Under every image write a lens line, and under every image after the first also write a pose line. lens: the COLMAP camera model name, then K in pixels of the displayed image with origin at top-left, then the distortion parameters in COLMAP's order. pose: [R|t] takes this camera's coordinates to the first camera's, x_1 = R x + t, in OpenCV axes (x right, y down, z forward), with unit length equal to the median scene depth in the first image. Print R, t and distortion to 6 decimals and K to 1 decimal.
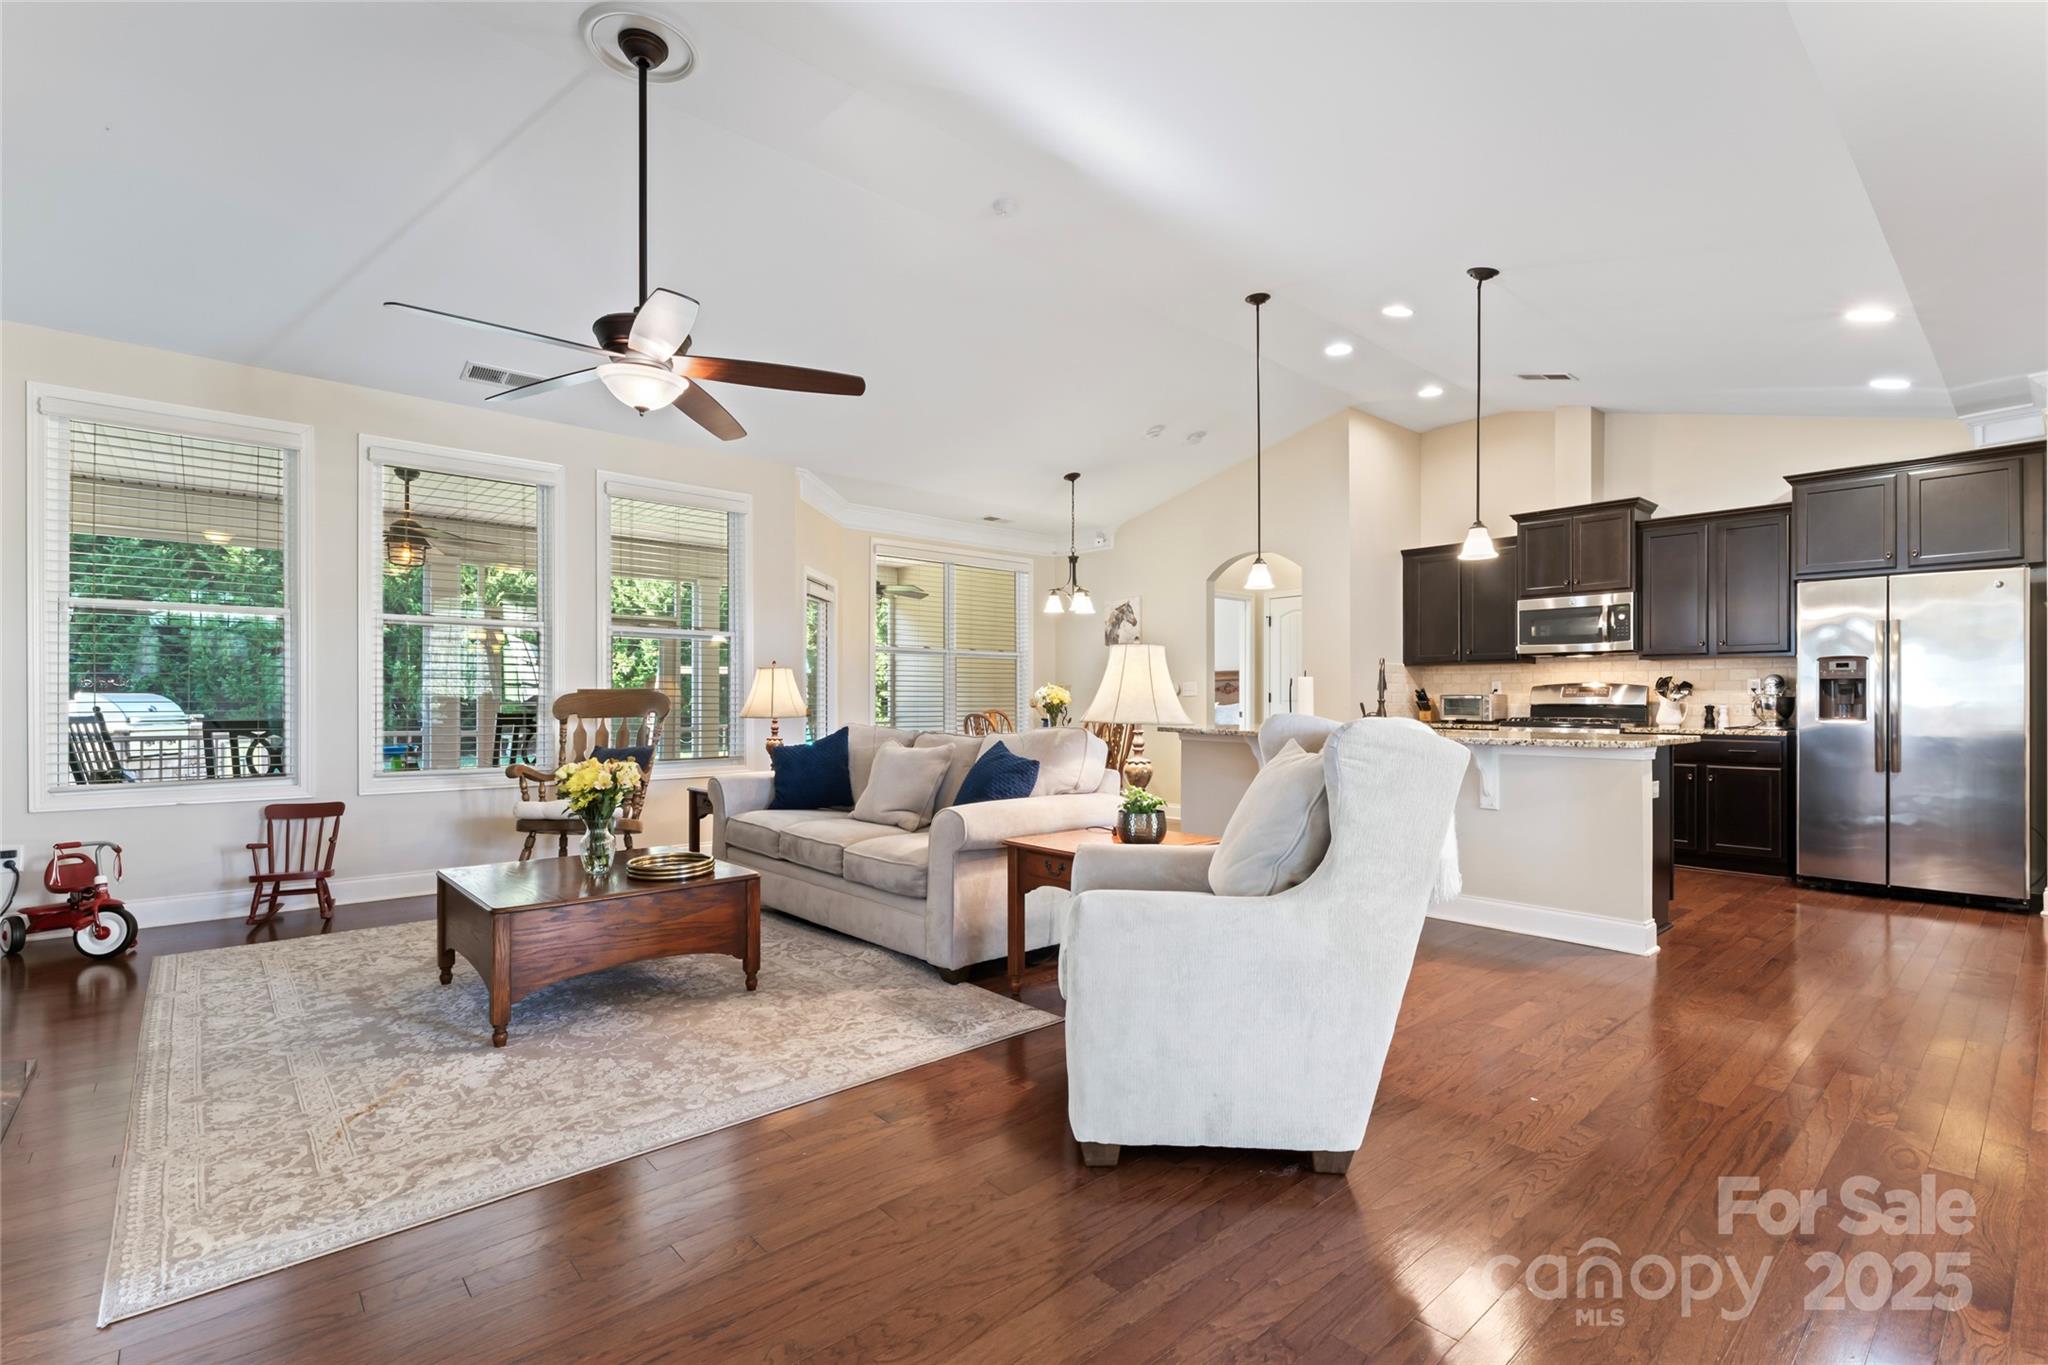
lens RADIAL K [[927.5, 0, 1012.3], [0, 927.5, 693.3], [0, 0, 1]] dist [-0.002079, -0.000412]
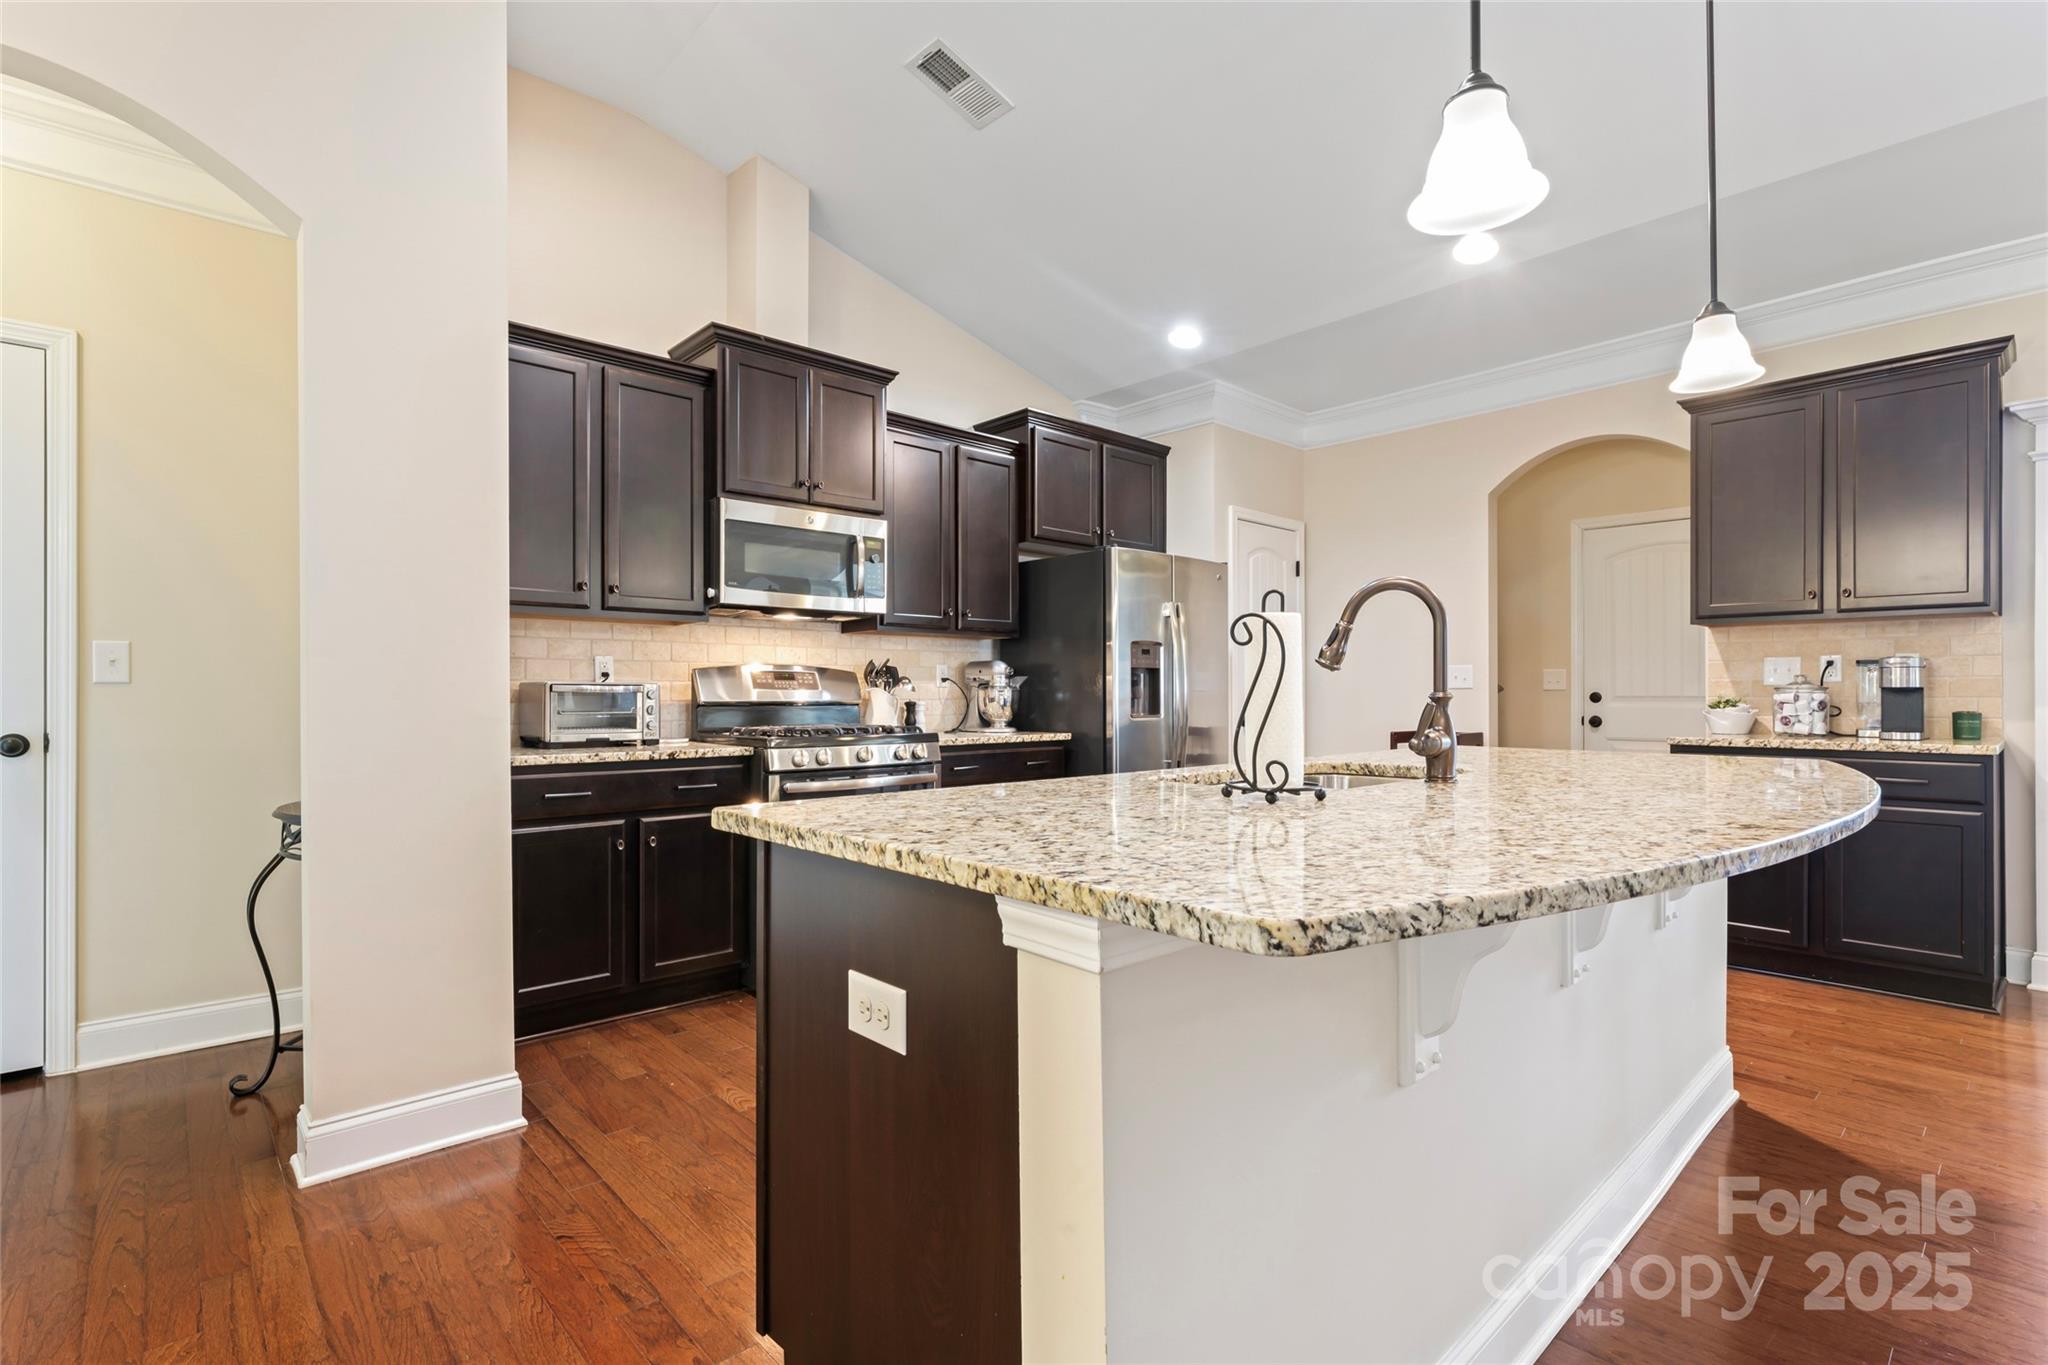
lens RADIAL K [[968.6, 0, 1021.9], [0, 968.6, 691.6], [0, 0, 1]] dist [-0.001305, -0.000313]
pose [[-0.022067, 0.000109, 0.999756, 0.016946], [-0.006049, 0.999982, -0.000242, 0.005027], [-0.999738, -0.006053, -0.022066, 0.923564]]
